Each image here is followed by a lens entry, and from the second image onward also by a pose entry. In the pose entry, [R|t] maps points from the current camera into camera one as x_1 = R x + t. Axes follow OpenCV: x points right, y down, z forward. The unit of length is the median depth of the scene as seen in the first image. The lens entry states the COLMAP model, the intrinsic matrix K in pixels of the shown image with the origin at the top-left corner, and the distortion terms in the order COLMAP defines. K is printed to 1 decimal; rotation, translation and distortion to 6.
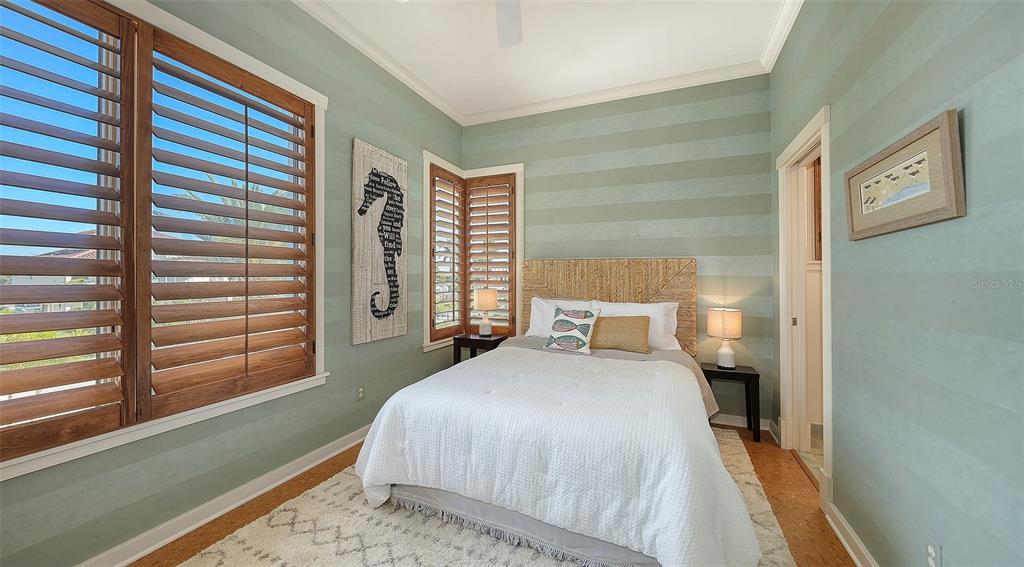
lens RADIAL K [[371.5, 0, 510.4], [0, 371.5, 280.0], [0, 0, 1]] dist [-0.005397, 0.000213]
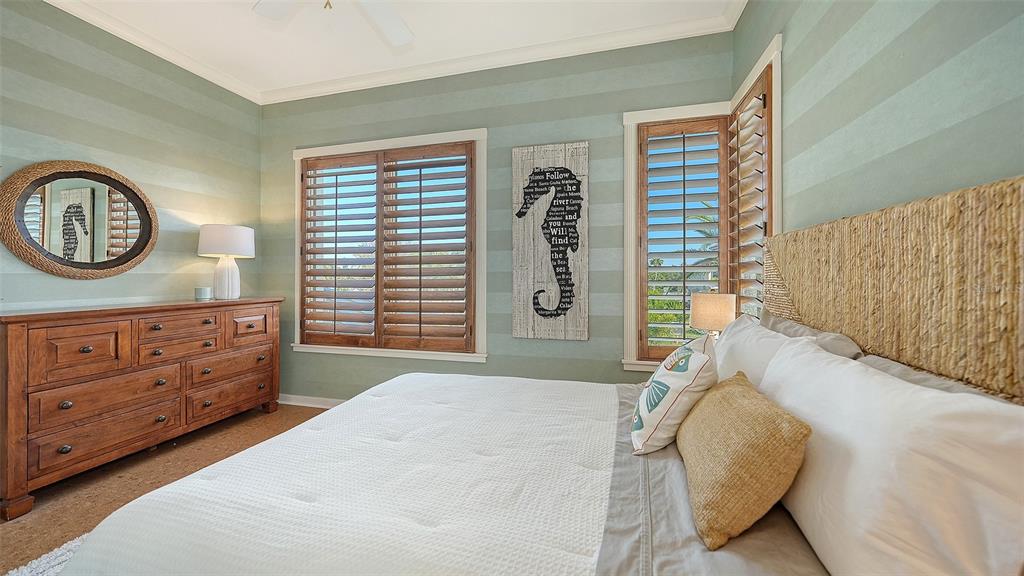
lens RADIAL K [[358.2, 0, 512.5], [0, 358.2, 278.0], [0, 0, 1]] dist [-0.000590, -0.000049]
pose [[0.144148, -0.001541, -0.989555, 0.560549], [-0.000910, 0.999998, -0.001690, 0.000890], [0.989556, 0.001144, 0.144147, 0.756131]]
